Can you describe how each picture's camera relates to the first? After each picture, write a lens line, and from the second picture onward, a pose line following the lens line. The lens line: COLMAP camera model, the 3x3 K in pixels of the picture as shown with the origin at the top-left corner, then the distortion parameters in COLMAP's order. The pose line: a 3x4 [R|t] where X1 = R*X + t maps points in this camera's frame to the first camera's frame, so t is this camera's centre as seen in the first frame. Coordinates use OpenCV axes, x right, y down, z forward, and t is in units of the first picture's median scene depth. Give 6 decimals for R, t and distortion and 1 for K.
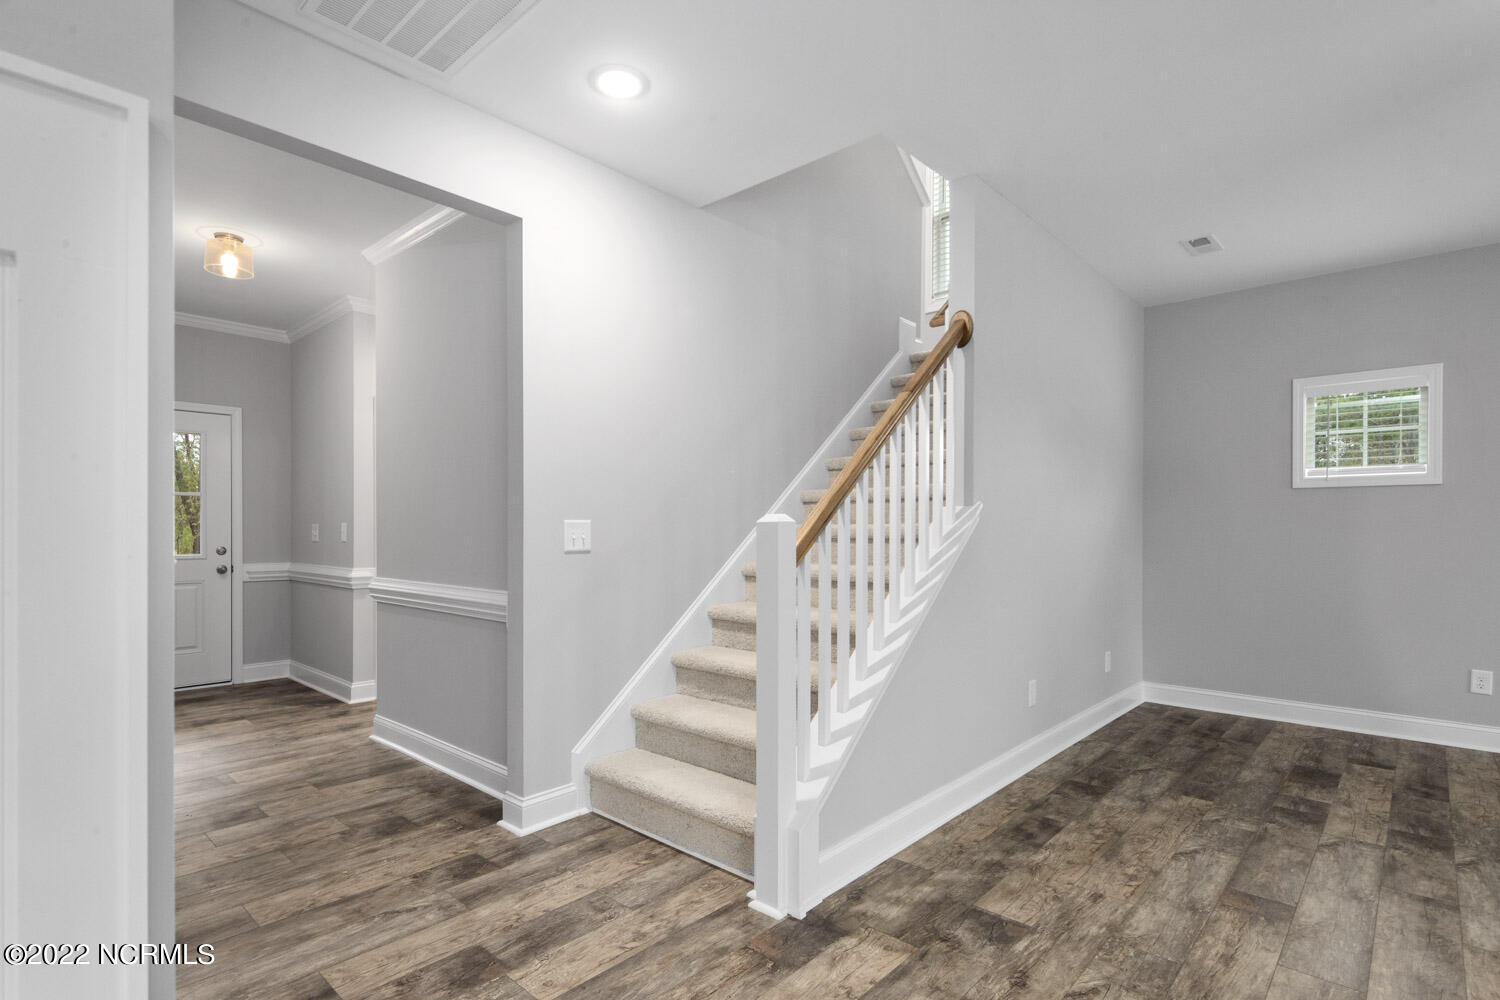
lens RADIAL K [[726.1, 0, 749.1], [0, 726.1, 530.4], [0, 0, 1]] dist [0.012428, -0.006748]
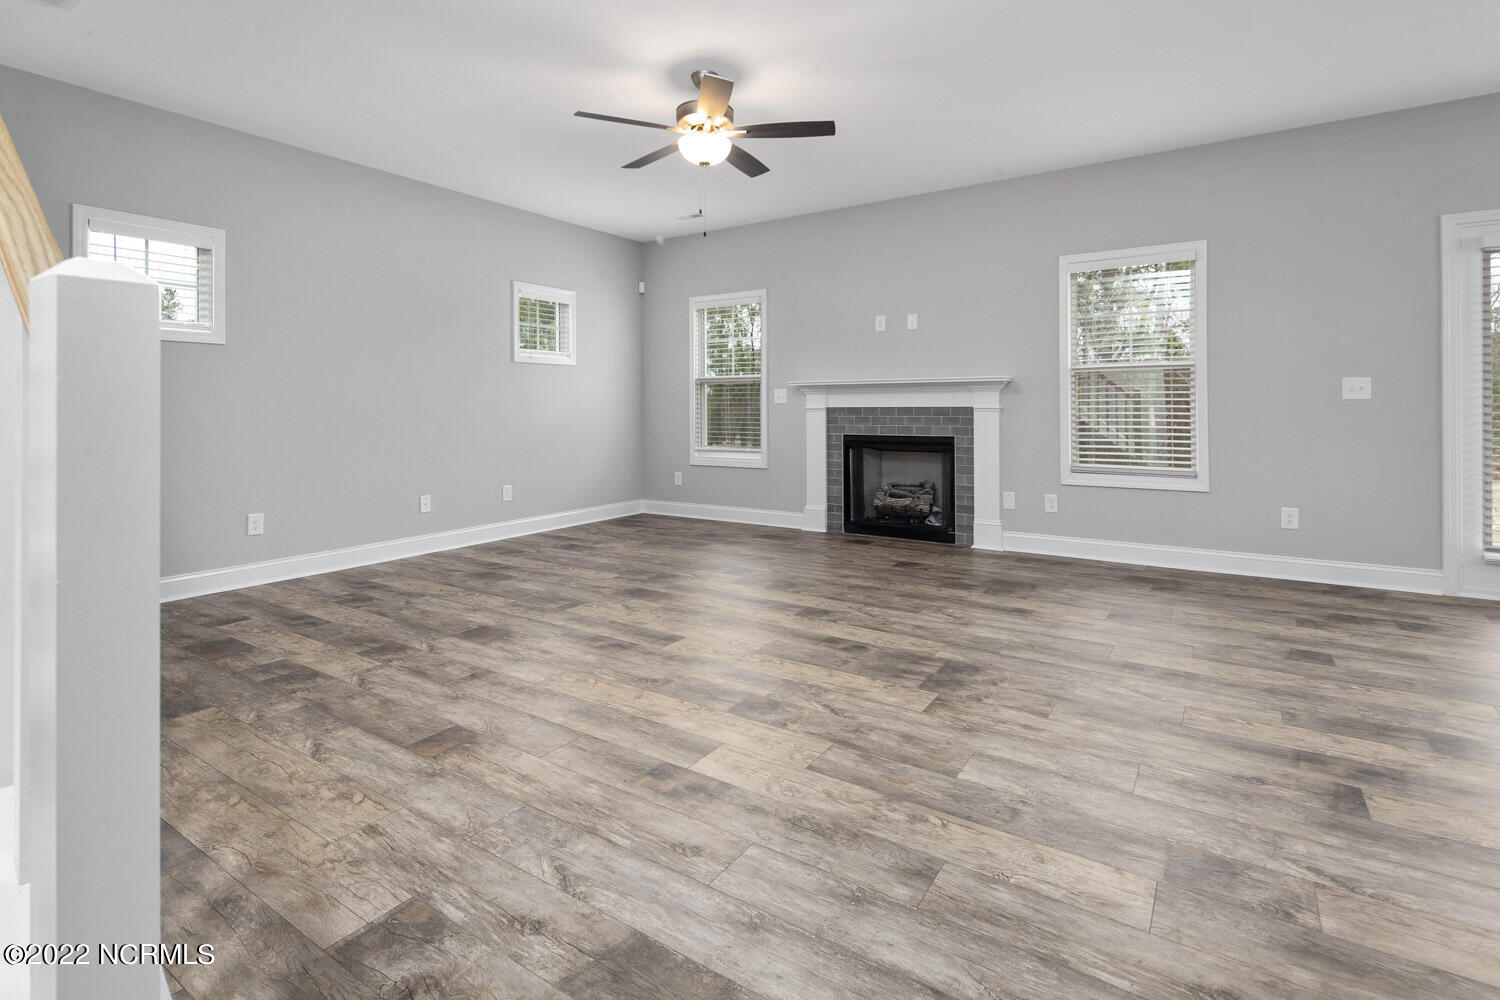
lens RADIAL K [[726.1, 0, 763.1], [0, 726.1, 408.3], [0, 0, 1]] dist [0.012428, -0.006748]
pose [[-0.158498, -0.007238, 0.987333, -0.314056], [0.003250, 0.999964, 0.007852, 0.043940], [-0.987354, 0.004453, -0.158469, 0.634006]]
